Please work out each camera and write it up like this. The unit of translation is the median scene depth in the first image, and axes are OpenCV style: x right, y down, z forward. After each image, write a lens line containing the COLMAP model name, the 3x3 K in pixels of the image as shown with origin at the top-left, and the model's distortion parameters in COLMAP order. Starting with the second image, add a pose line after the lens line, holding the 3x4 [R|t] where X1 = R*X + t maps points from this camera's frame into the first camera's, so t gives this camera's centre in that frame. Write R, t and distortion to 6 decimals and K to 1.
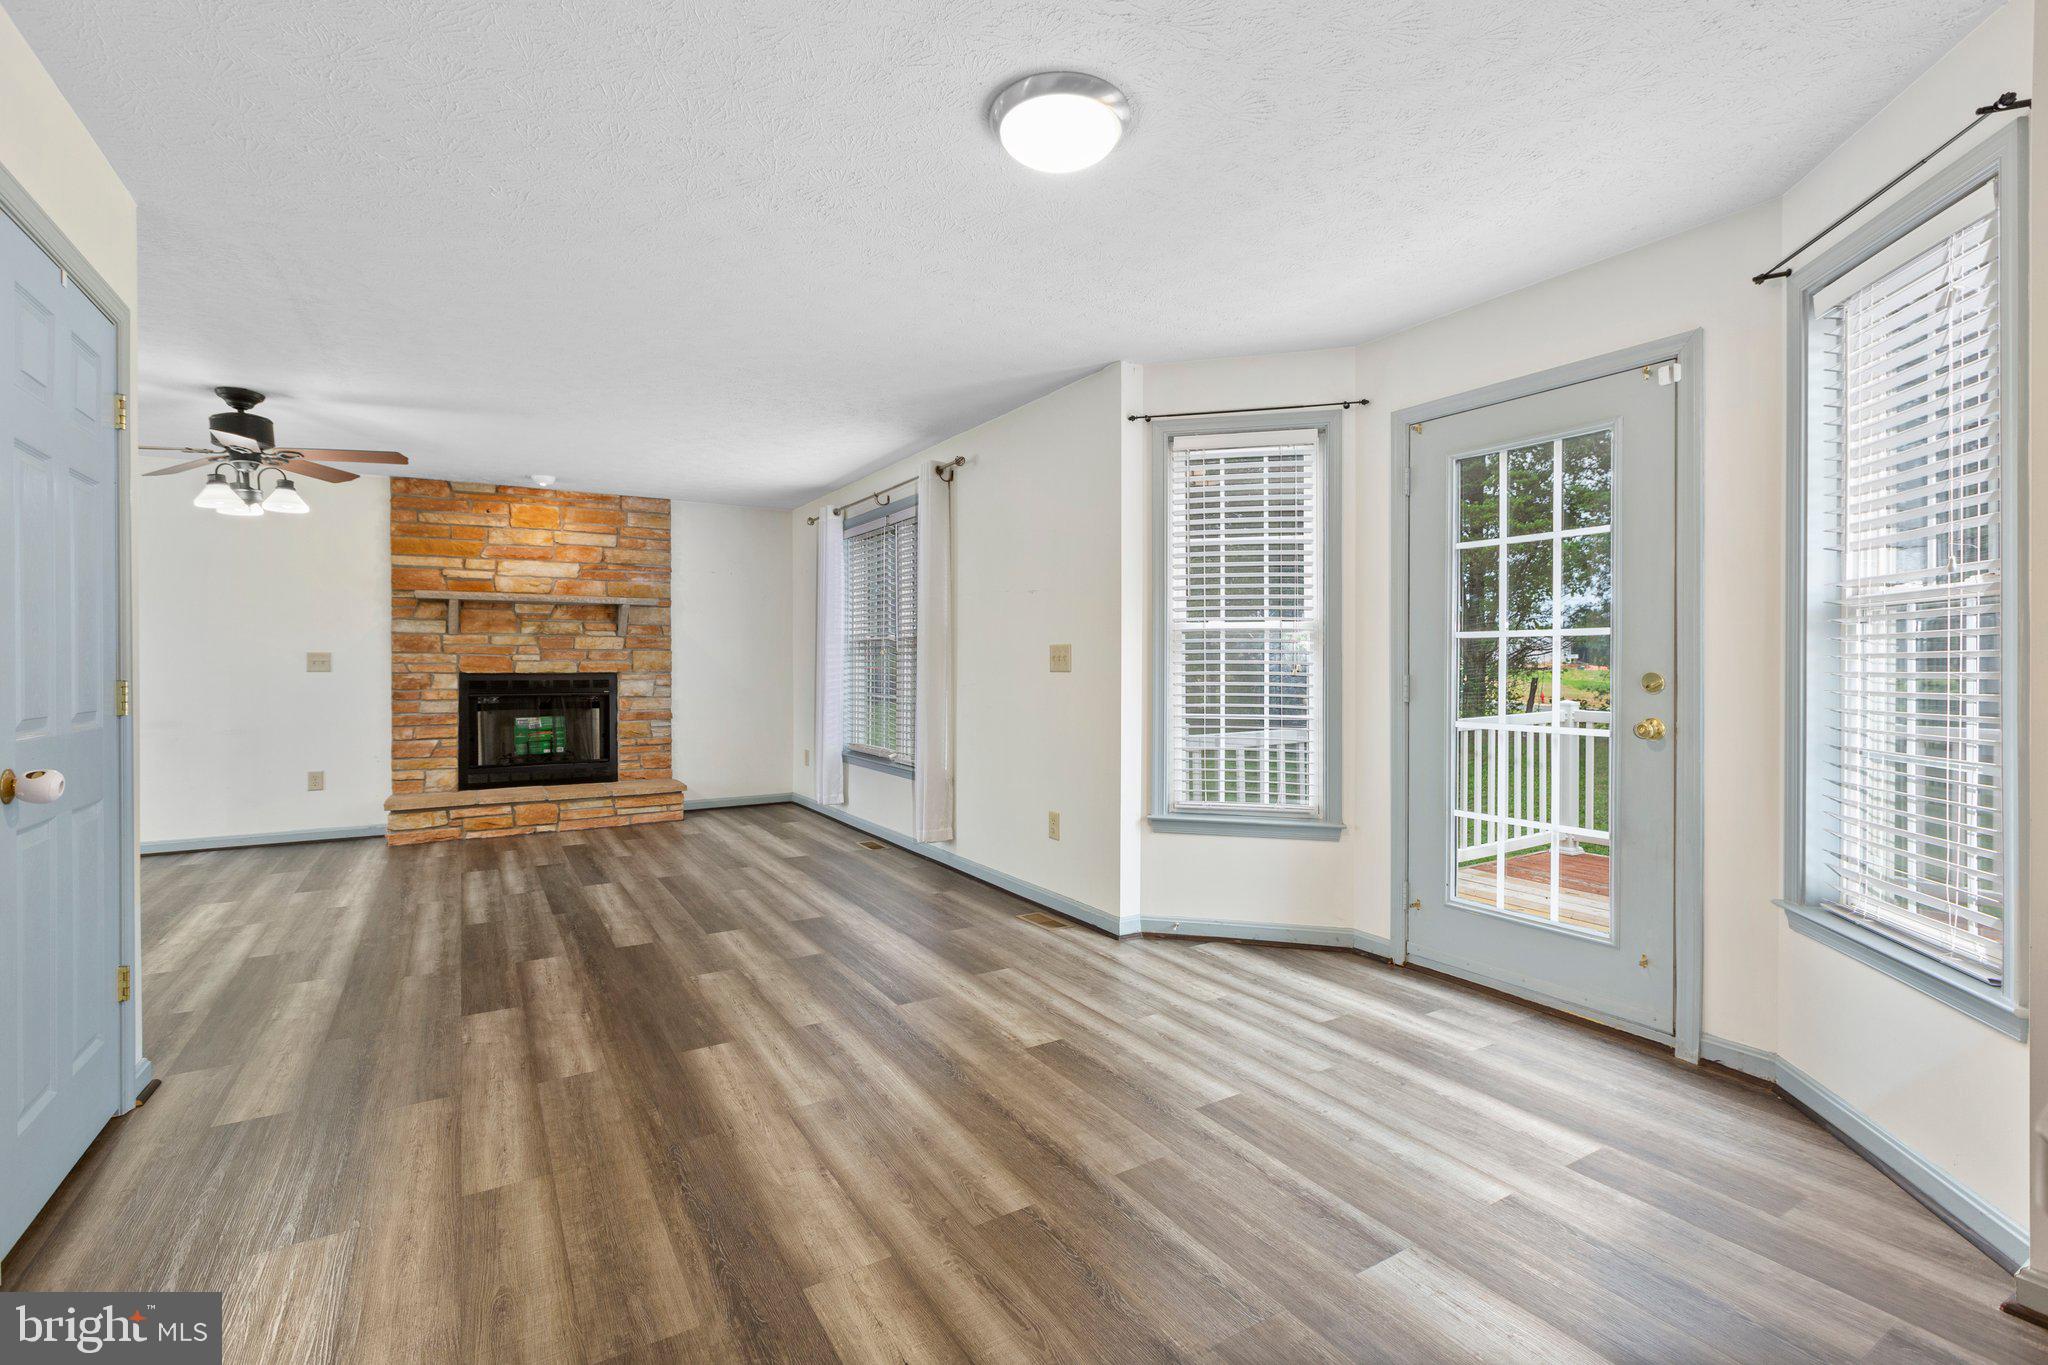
lens RADIAL K [[917.6, 0, 1025.5], [0, 917.6, 675.8], [0, 0, 1]] dist [0.001007, -0.001243]
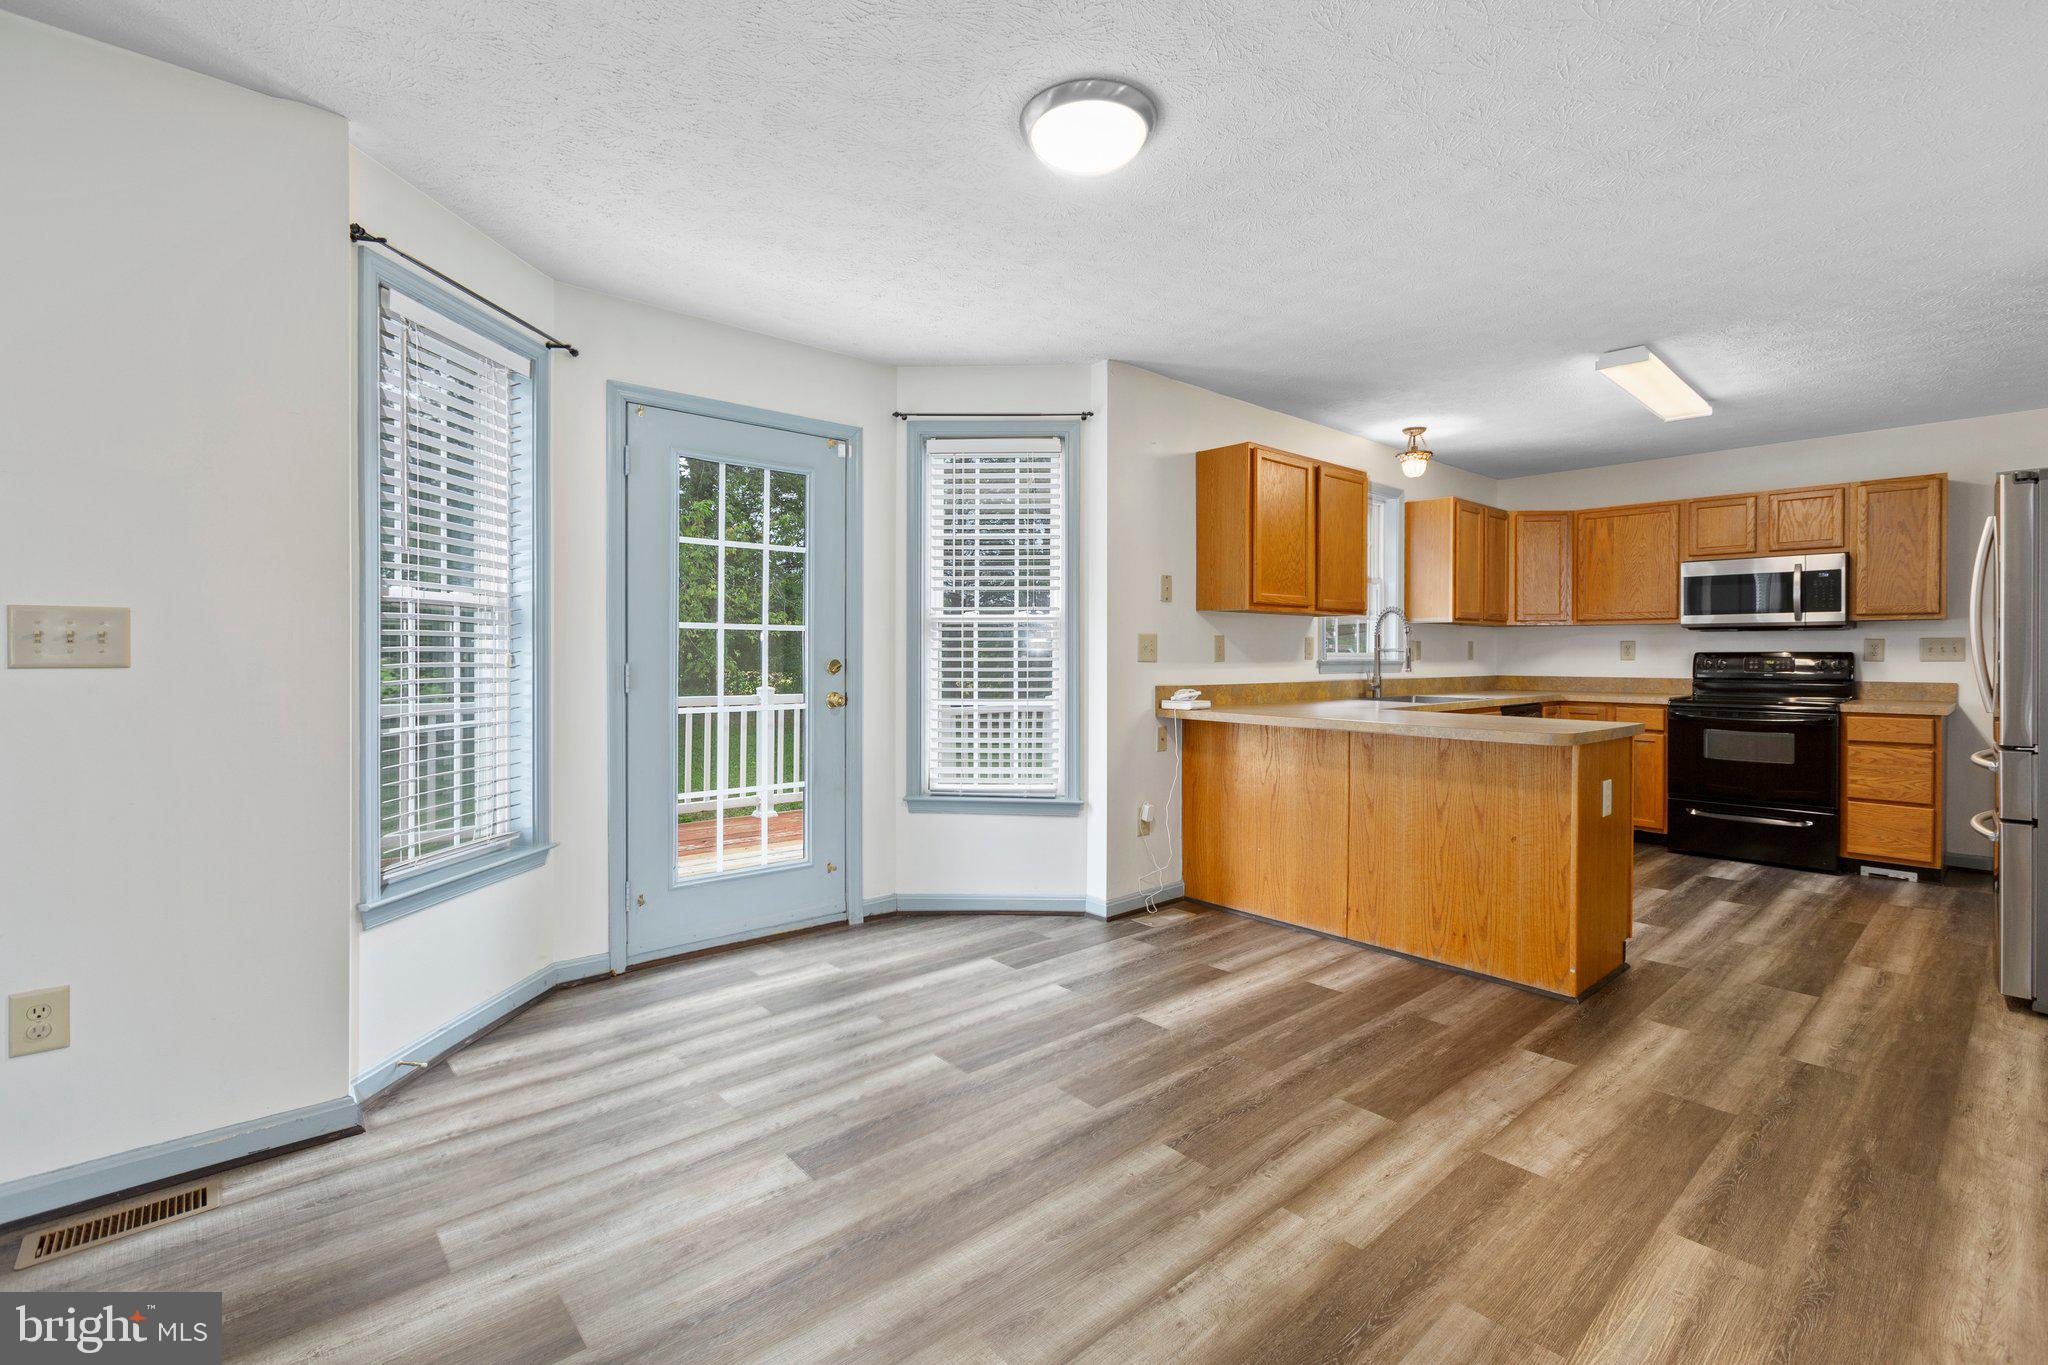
lens RADIAL K [[917.6, 0, 1016.7], [0, 917.6, 665.4], [0, 0, 1]] dist [0.001007, -0.001243]
pose [[-0.173234, -0.010019, 0.984830, -0.761895], [0.009327, 0.999887, 0.011812, -0.008258], [-0.984837, 0.011232, -0.173120, 0.993385]]
